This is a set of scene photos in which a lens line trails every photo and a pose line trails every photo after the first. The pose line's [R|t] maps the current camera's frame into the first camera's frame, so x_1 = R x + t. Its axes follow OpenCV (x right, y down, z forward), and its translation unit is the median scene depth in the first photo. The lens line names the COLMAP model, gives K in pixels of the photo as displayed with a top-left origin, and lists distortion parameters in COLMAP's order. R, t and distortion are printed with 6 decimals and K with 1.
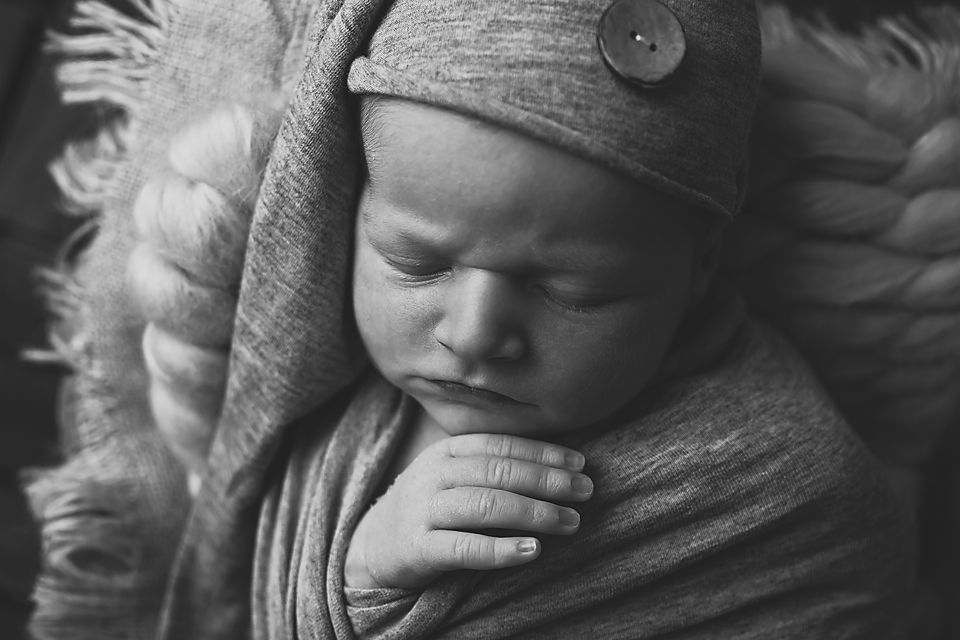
lens RADIAL K [[1419.5, 0, 444.1], [0, 1419.5, 281.2], [0, 0, 1]] dist [-0.010966, -0.056026]
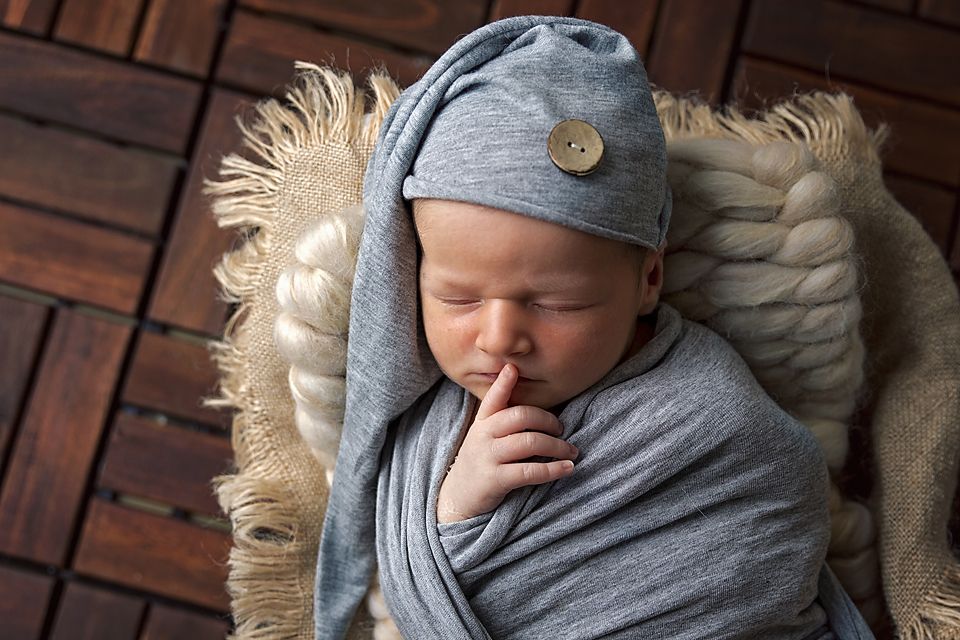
lens RADIAL K [[1419.5, 0, 444.1], [0, 1419.5, 281.2], [0, 0, 1]] dist [-0.010966, -0.056026]
pose [[0.992292, -0.103855, -0.067606, 0.068083], [0.098708, 0.992250, -0.075480, 0.075644], [0.074921, 0.068225, 0.994853, -0.525615]]
